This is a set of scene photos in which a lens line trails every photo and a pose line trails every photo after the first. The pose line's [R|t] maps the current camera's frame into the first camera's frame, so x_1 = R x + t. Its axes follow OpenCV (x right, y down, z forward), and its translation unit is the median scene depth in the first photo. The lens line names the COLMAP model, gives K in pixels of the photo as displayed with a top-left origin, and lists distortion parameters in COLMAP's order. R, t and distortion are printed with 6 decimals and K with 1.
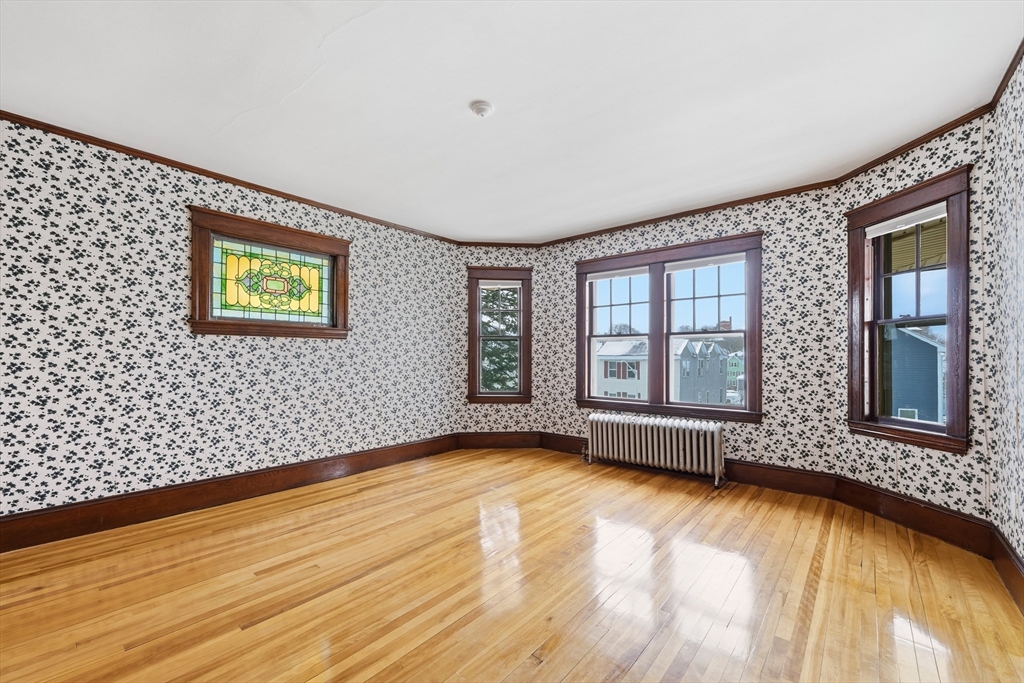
lens RADIAL K [[415.4, 0, 514.0], [0, 415.4, 355.5], [0, 0, 1]] dist [-0.000724, -0.000128]
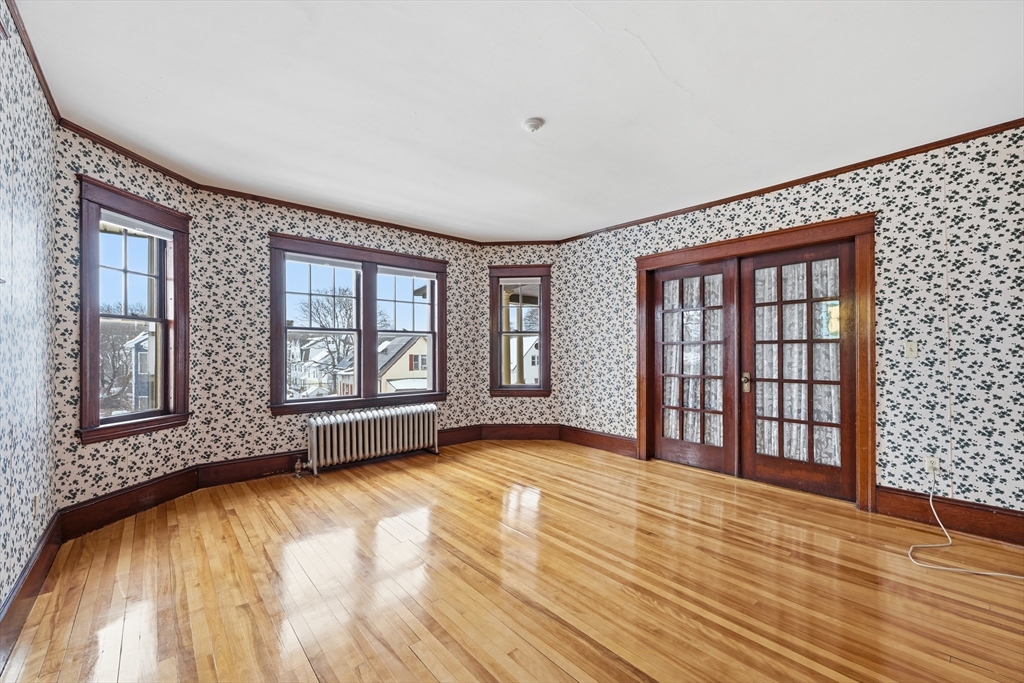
lens RADIAL K [[415.4, 0, 513.4], [0, 415.4, 350.6], [0, 0, 1]] dist [-0.000724, -0.000128]
pose [[0.159691, 0.001165, 0.987166, -0.609356], [-0.000987, 0.999999, -0.001021, -0.000517], [-0.987167, -0.000811, 0.159692, 0.463093]]
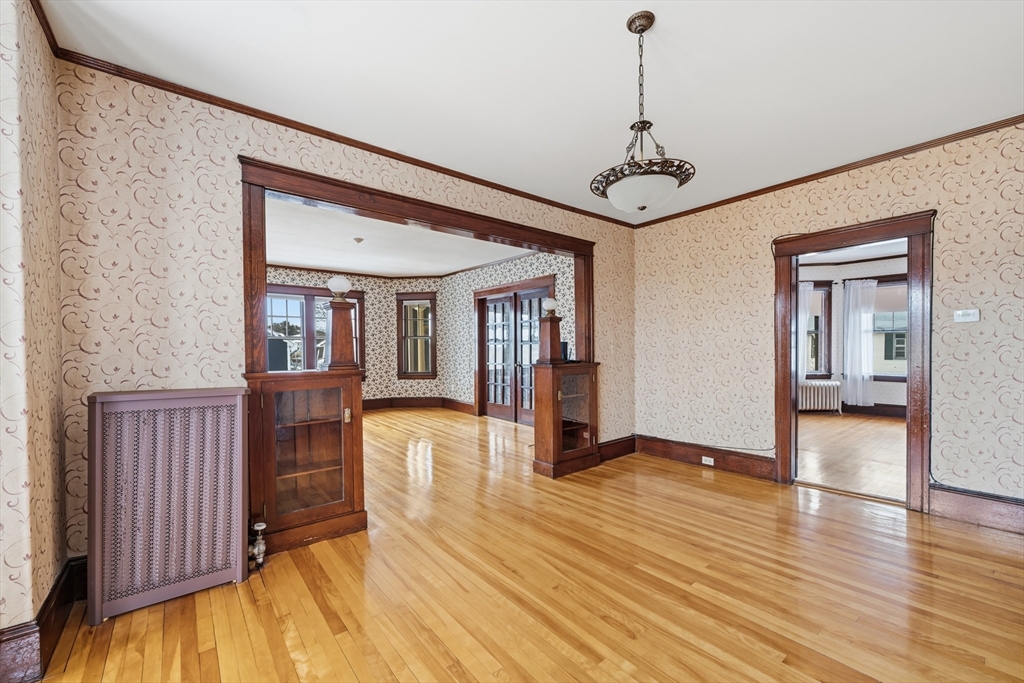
lens RADIAL K [[415.4, 0, 515.8], [0, 415.4, 351.4], [0, 0, 1]] dist [-0.000724, -0.000128]
pose [[0.192718, -0.009787, 0.981205, -1.122965], [0.005809, 0.999944, 0.008833, -0.003459], [-0.981237, 0.003998, 0.192764, -0.145520]]
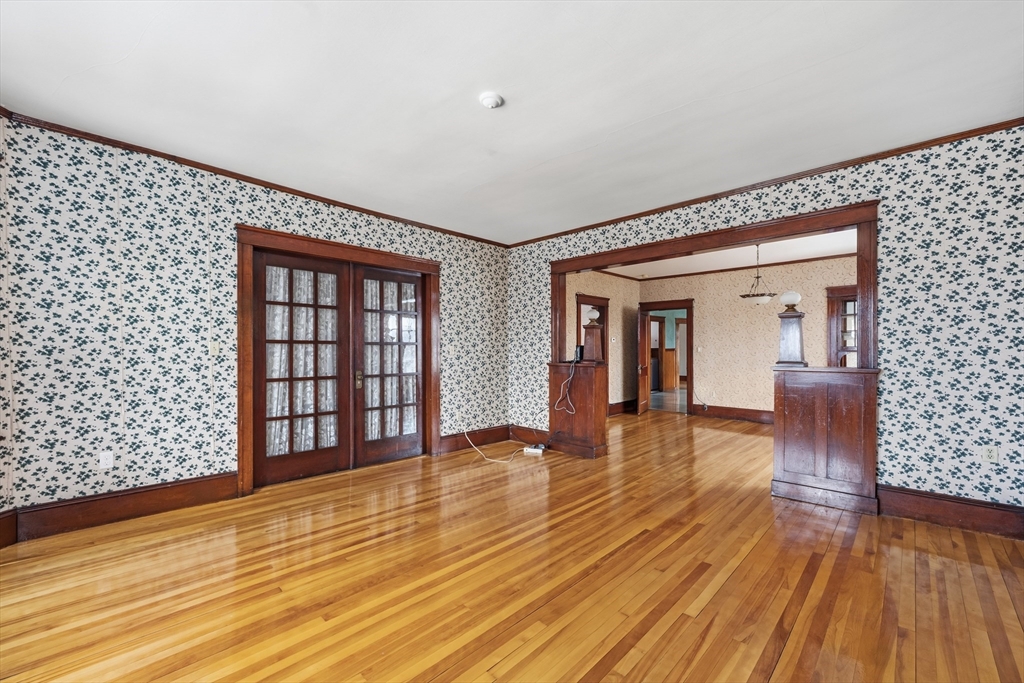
lens RADIAL K [[415.4, 0, 516.9], [0, 415.4, 347.8], [0, 0, 1]] dist [-0.000724, -0.000128]
pose [[-0.997588, 0.001128, 0.069406, -0.111498], [0.000414, 0.999947, -0.010292, 0.001739], [-0.069414, -0.010239, -0.997535, 1.035669]]
